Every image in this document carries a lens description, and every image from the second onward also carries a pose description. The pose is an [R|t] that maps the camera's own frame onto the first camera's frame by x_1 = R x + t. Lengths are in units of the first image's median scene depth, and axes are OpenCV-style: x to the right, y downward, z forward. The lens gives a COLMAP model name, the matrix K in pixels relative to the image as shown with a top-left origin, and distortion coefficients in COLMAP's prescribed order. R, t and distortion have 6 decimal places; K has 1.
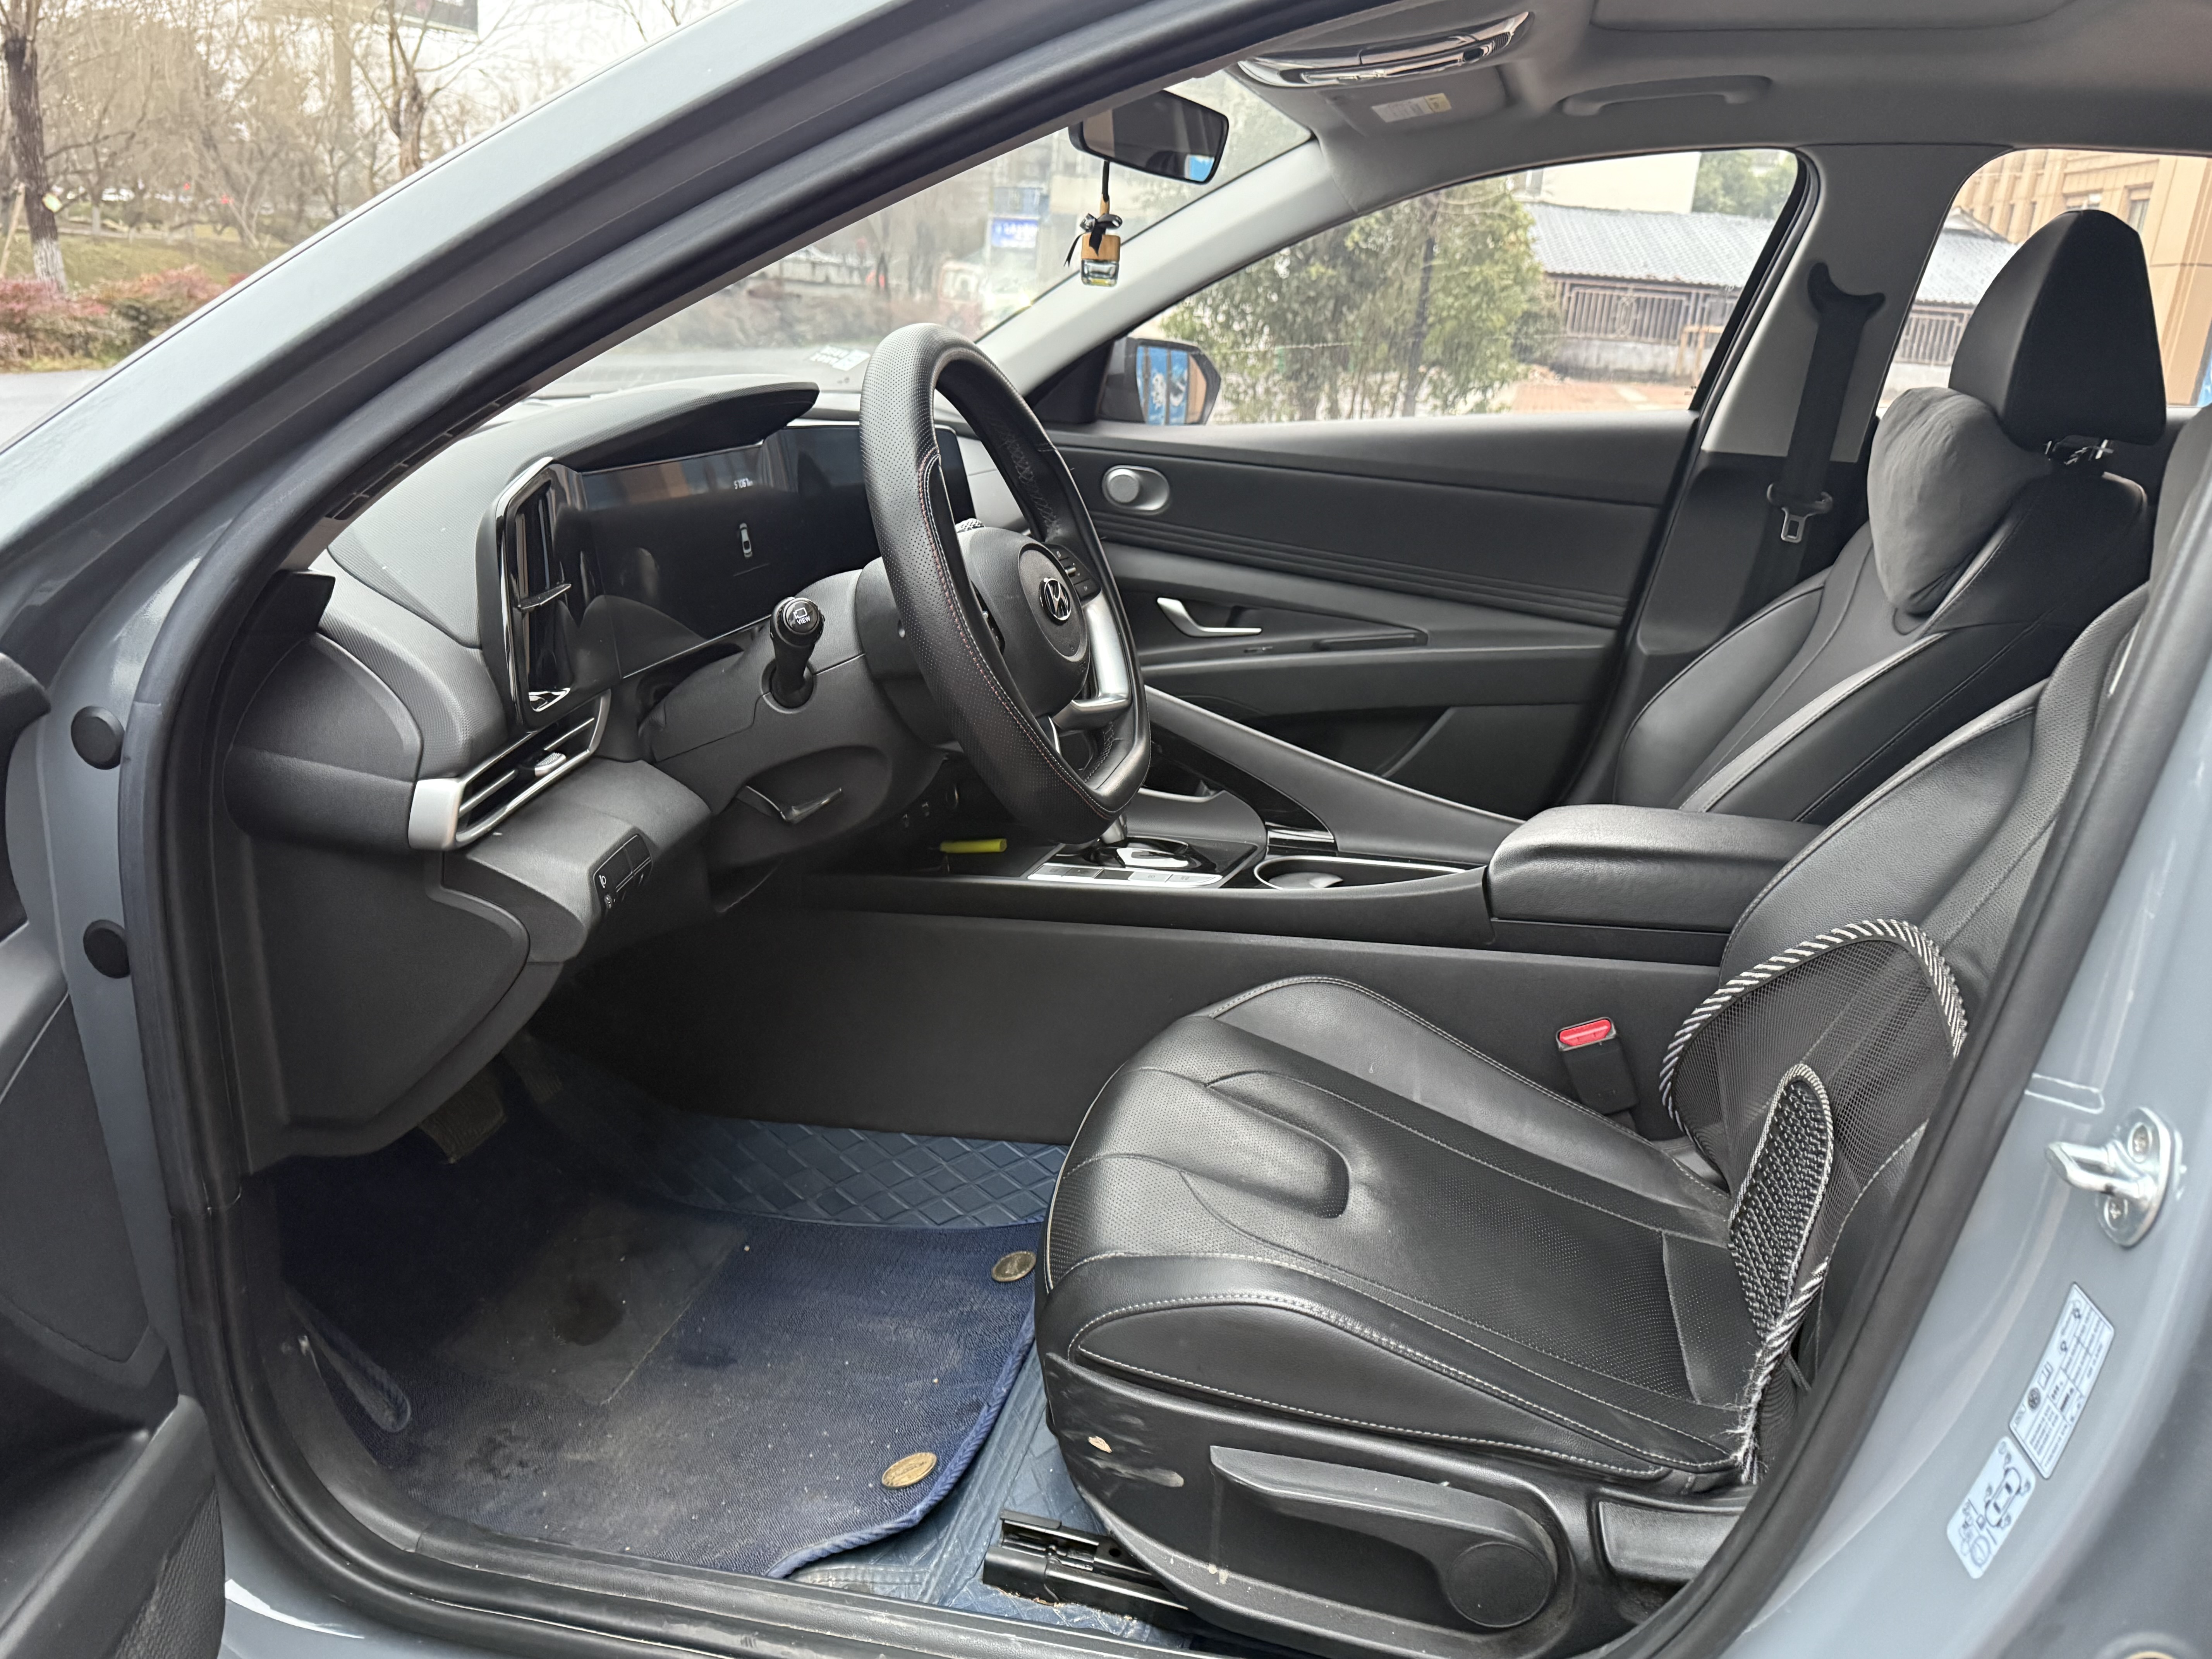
lens RADIAL K [[1642.9, 0, 1133.5], [0, 1642.9, 876.1], [0, 0, 1]] dist [0.058268, -0.087854]
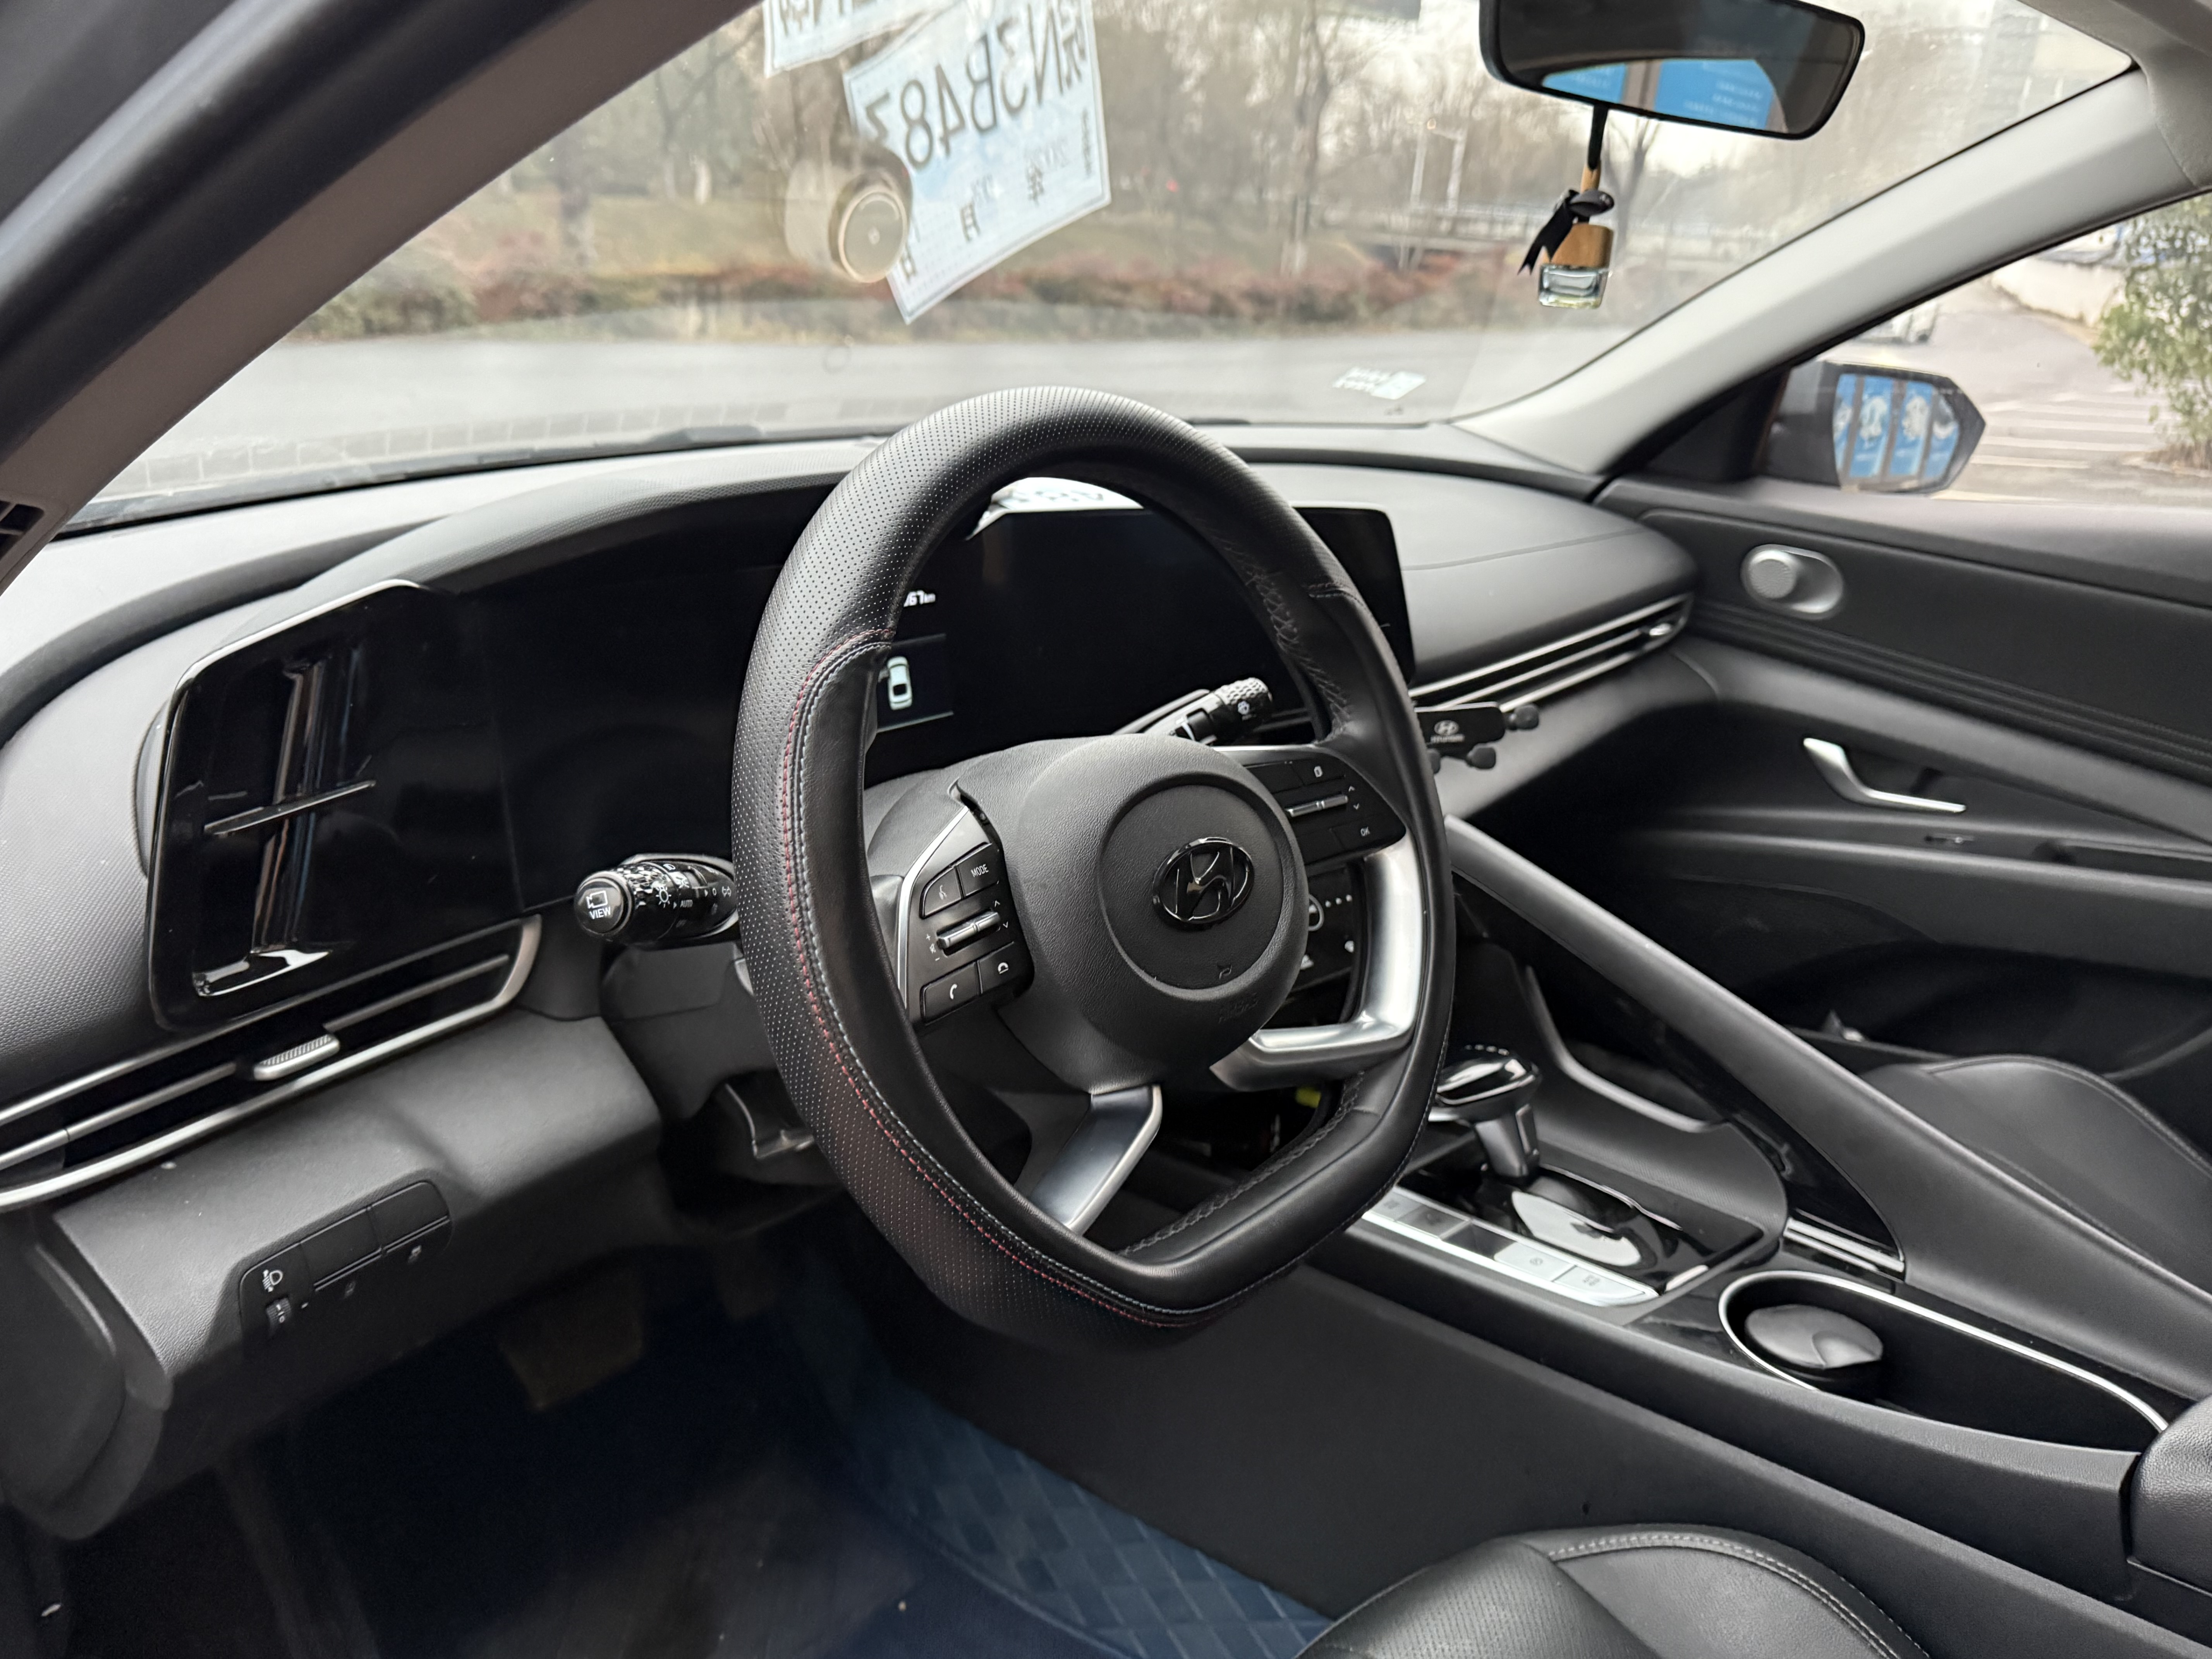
lens RADIAL K [[1560.1, 0, 1262.2], [0, 1560.1, 776.1], [0, 0, 1]] dist [0.050663, -0.123110]
pose [[0.871631, 0.157435, -0.464192, 0.117478], [-0.167901, 0.985621, 0.019008, -0.122835], [0.460509, 0.061370, 0.885531, 0.307661]]
